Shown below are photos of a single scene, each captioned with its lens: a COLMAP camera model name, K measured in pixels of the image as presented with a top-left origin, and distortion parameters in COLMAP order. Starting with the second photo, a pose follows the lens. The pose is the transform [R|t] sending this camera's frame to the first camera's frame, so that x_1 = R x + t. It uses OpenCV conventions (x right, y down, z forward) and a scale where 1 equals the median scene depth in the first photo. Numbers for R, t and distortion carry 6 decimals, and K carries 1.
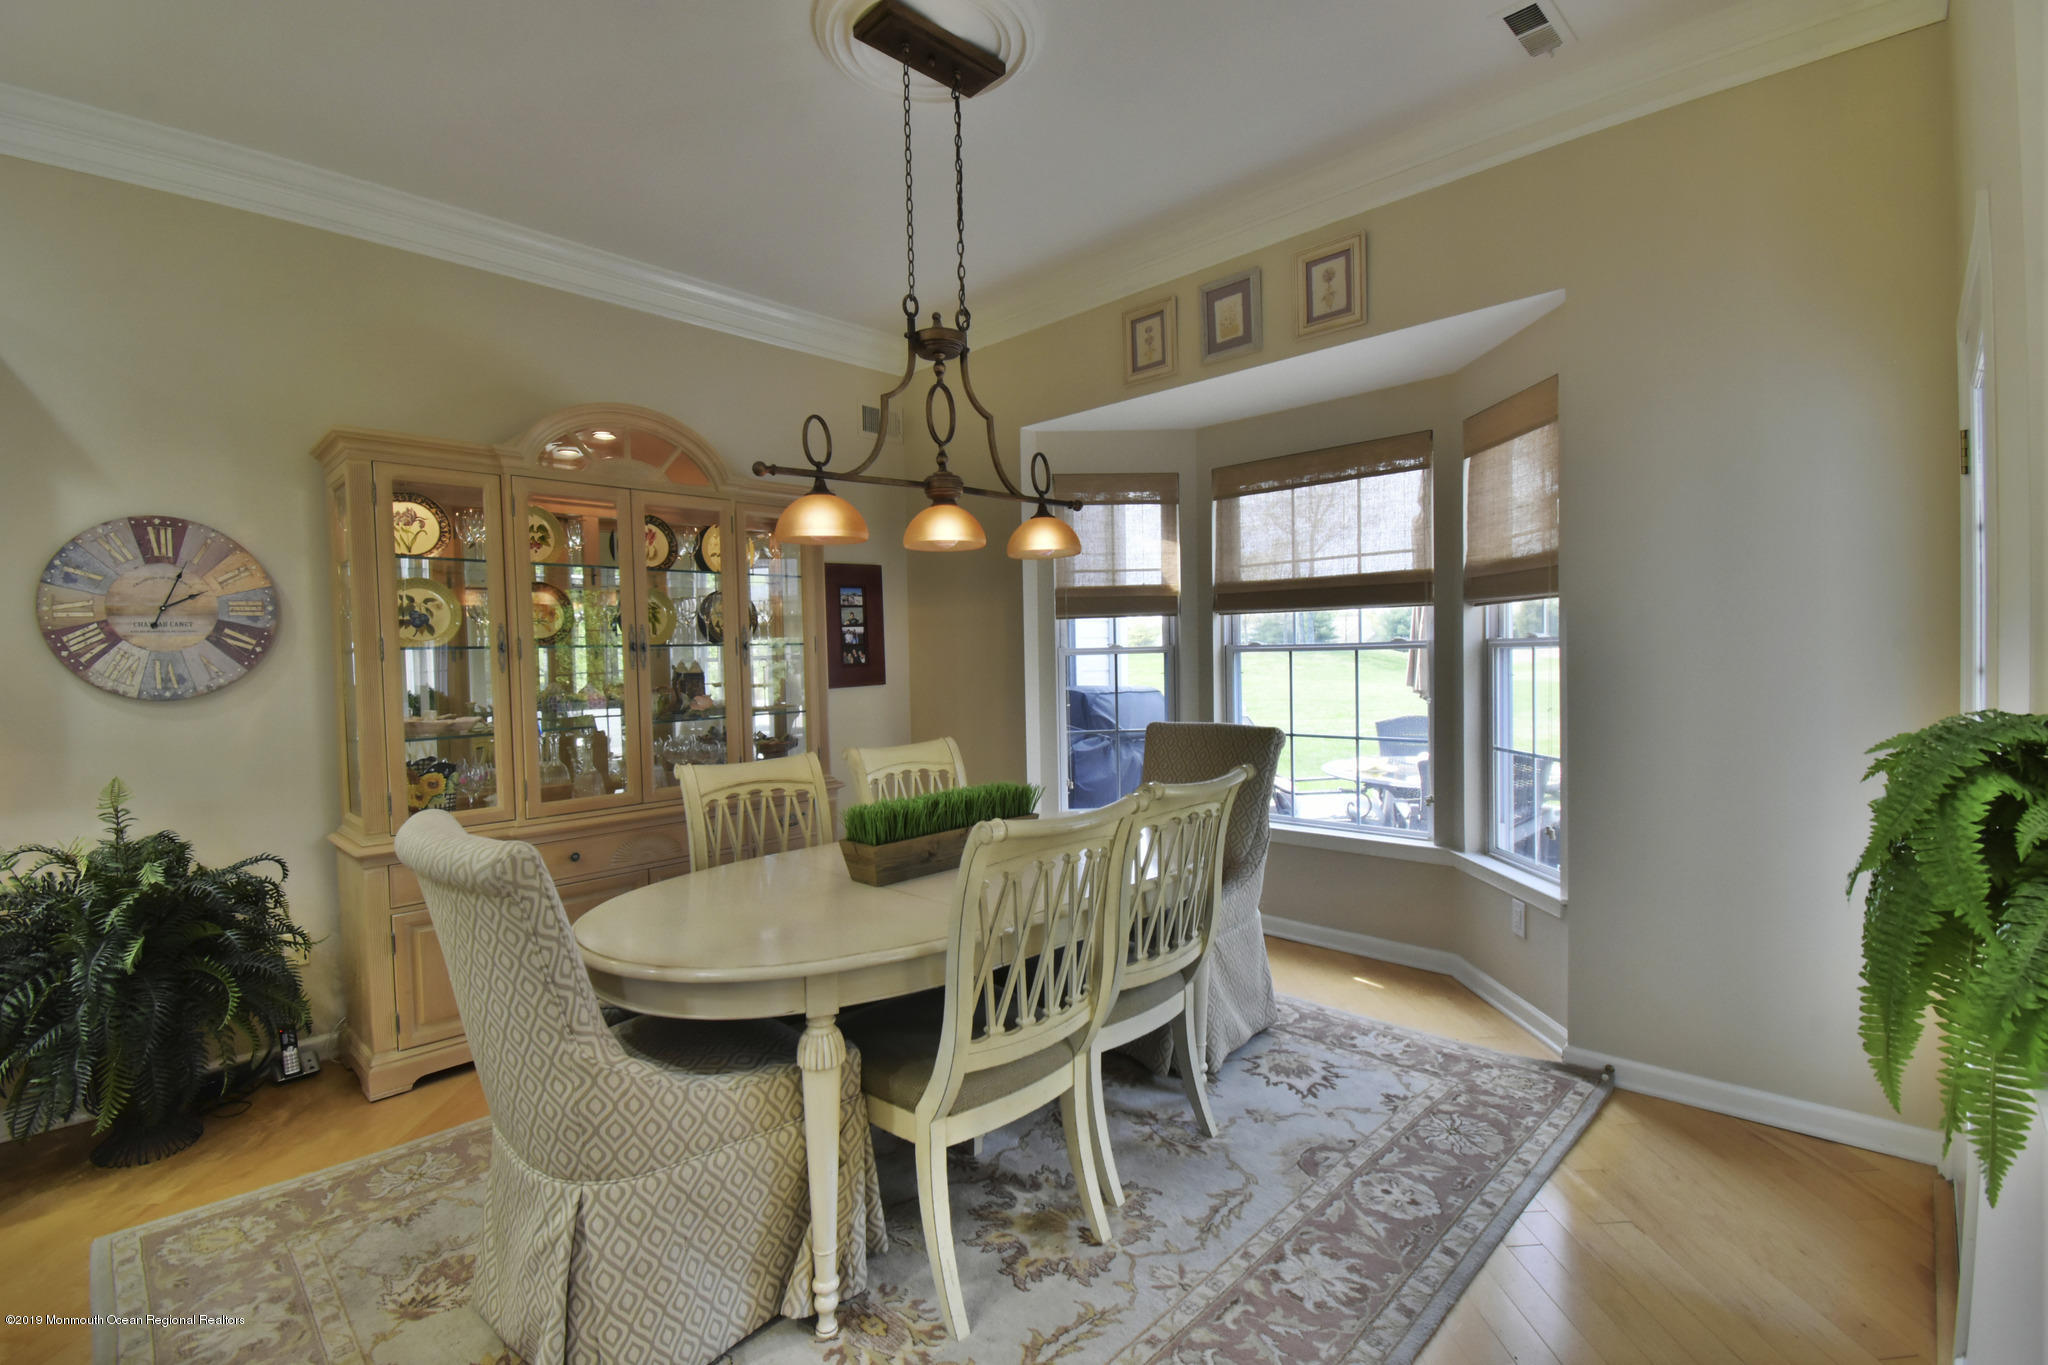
lens RADIAL K [[931.6, 0, 1024.0], [0, 931.6, 682.5], [0, 0, 1]] dist [0.000757, -0.000370]
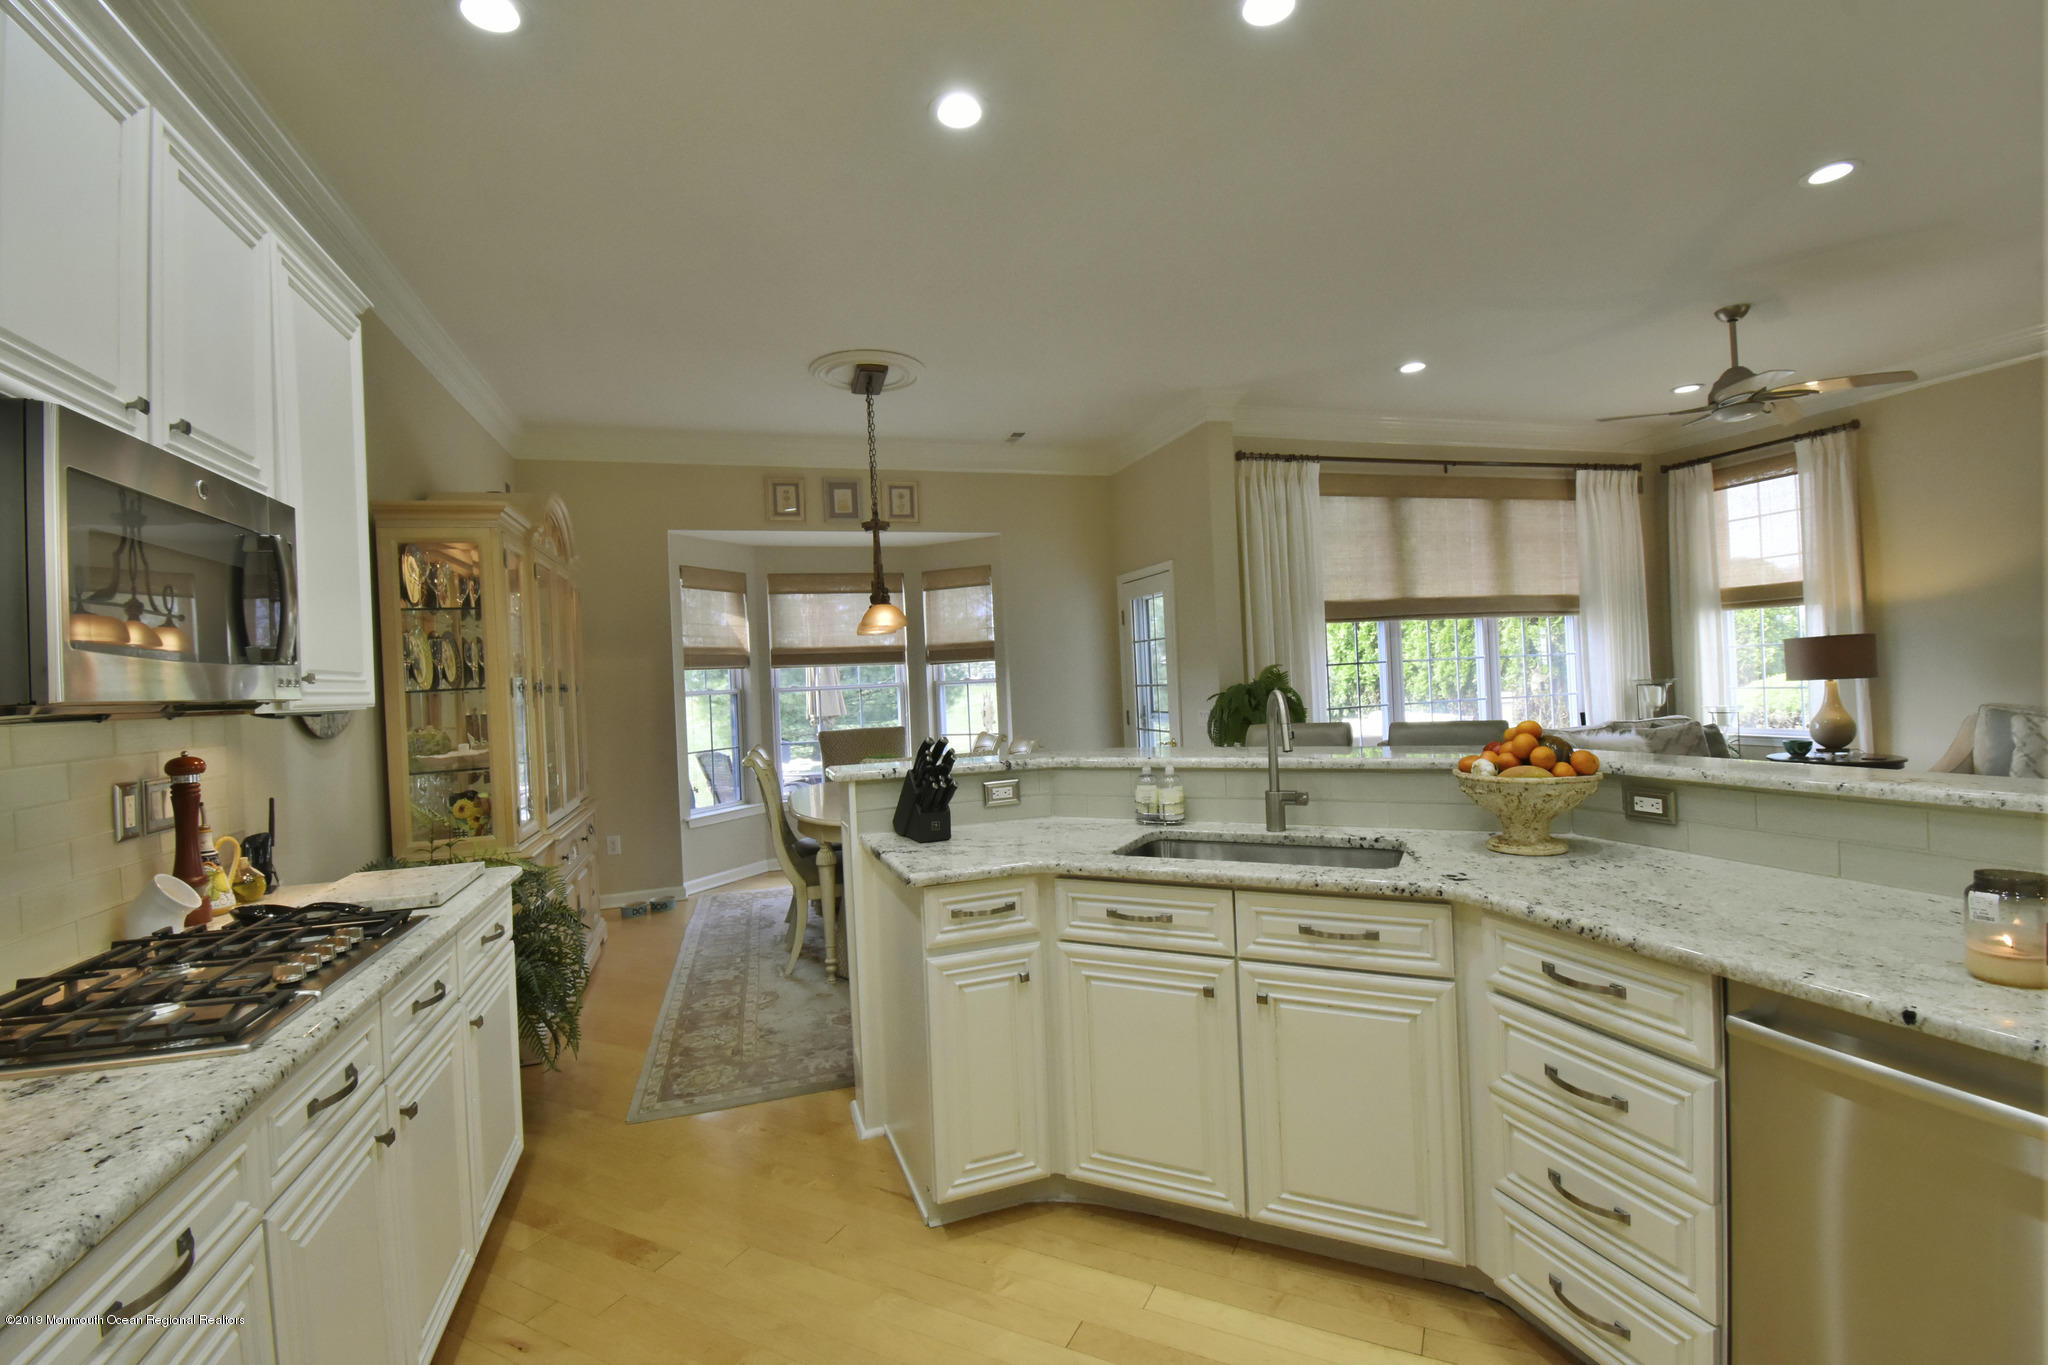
lens RADIAL K [[931.6, 0, 1024.0], [0, 931.6, 682.5], [0, 0, 1]] dist [0.000757, -0.000370]
pose [[0.465316, 0.000630, 0.885144, -1.626383], [0.060699, 0.997623, -0.032619, 0.044972], [-0.883061, 0.068906, 0.464172, -0.143716]]
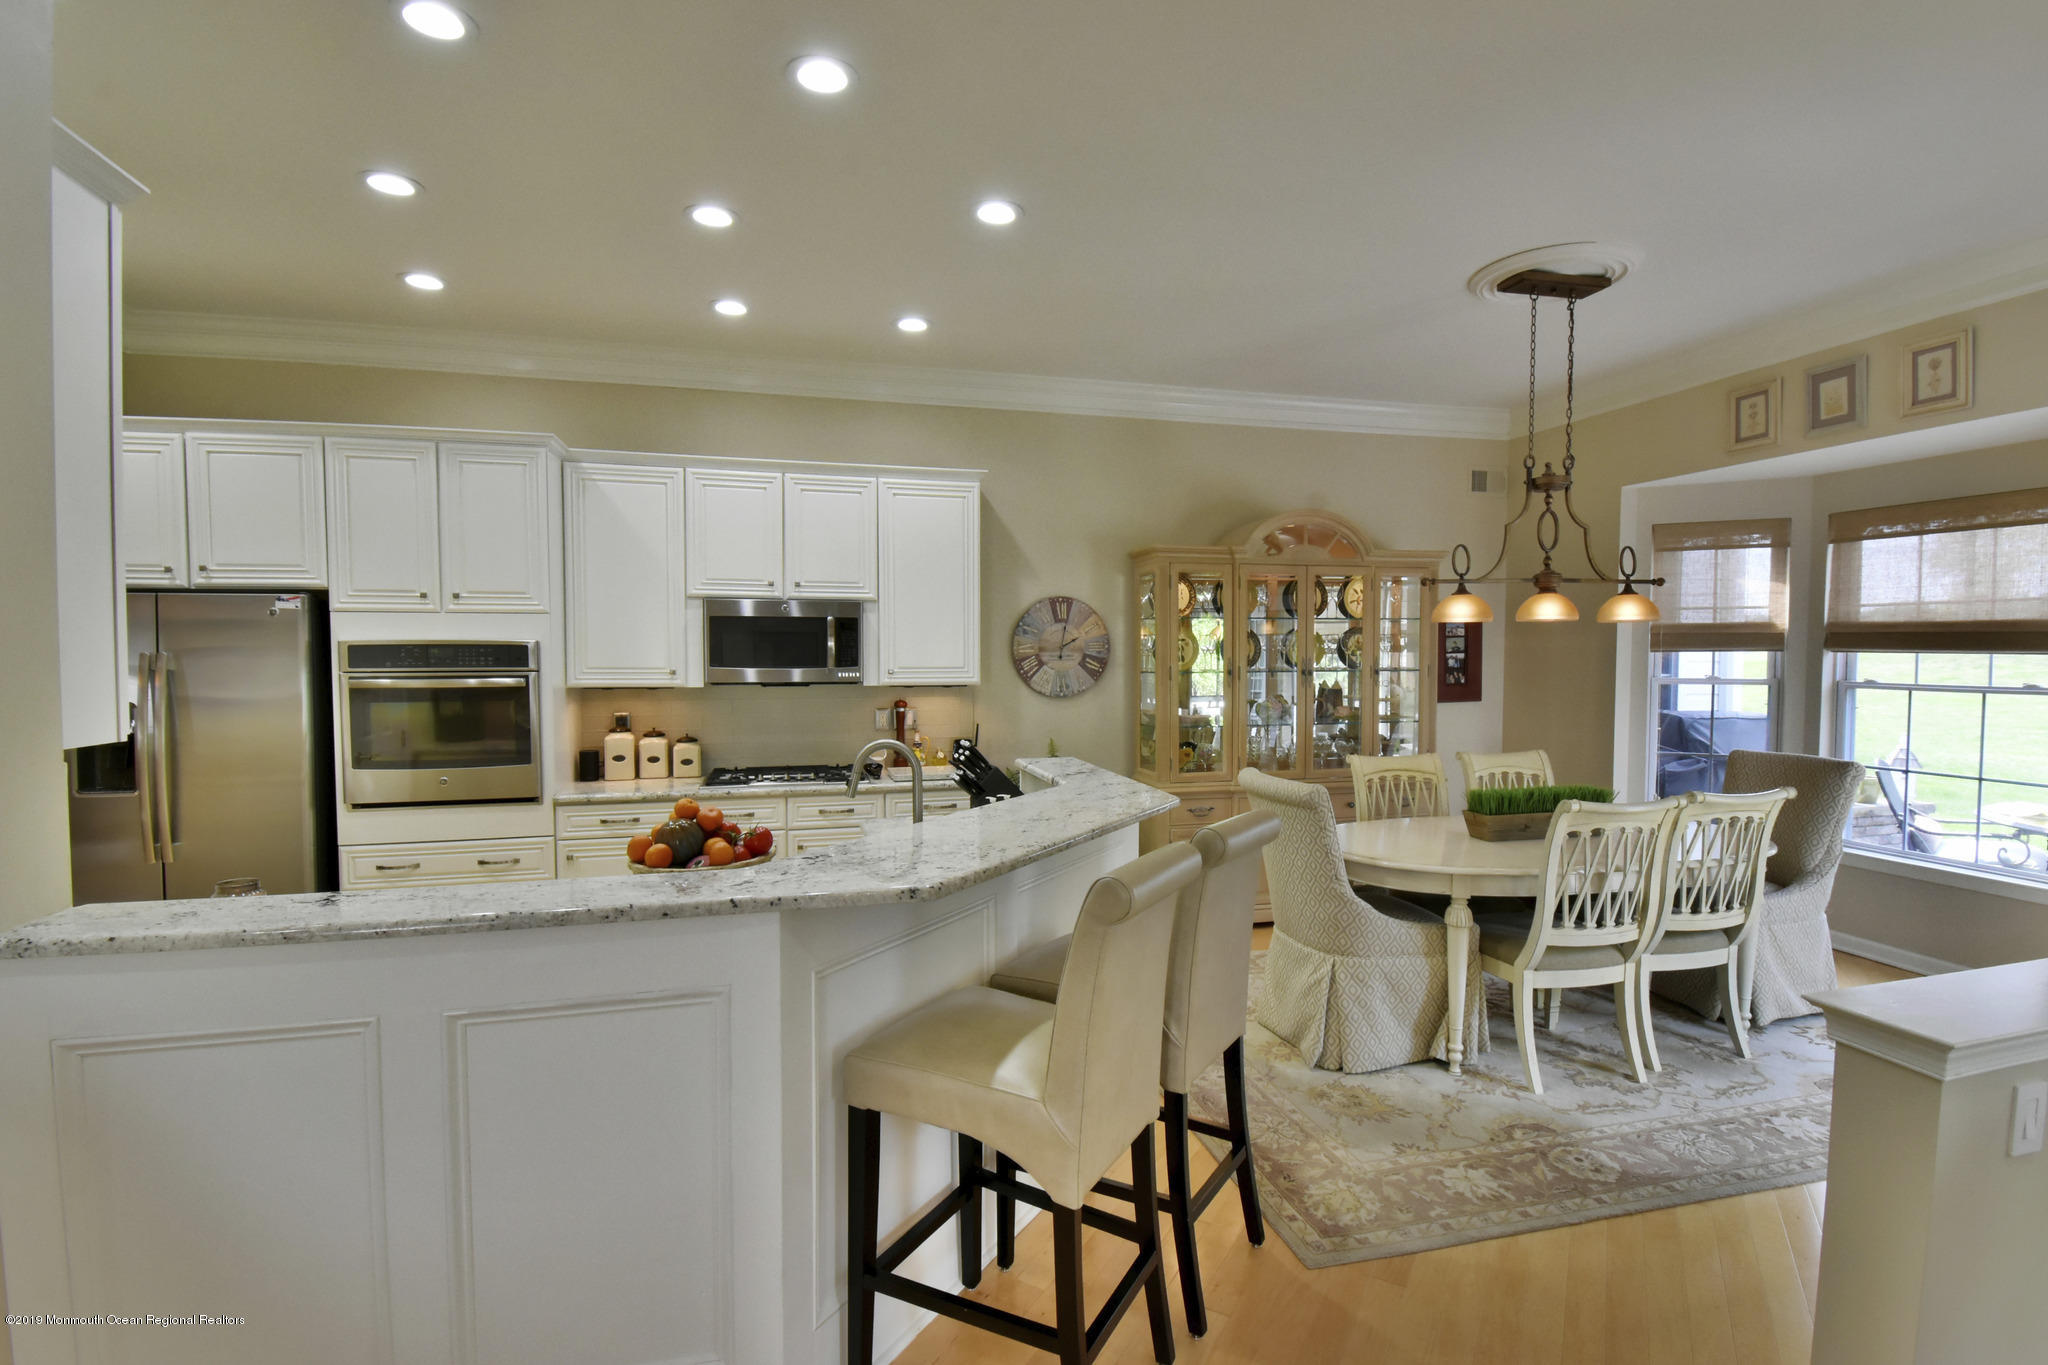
lens RADIAL K [[985.4, 0, 1036.1], [0, 985.4, 690.4], [0, 0, 1]] dist [0.027957, -0.035618]
pose [[0.854140, 0.043657, -0.518207, 0.039443], [-0.035177, 0.999038, 0.026184, -0.046555], [0.518852, -0.004136, 0.854854, -0.718802]]
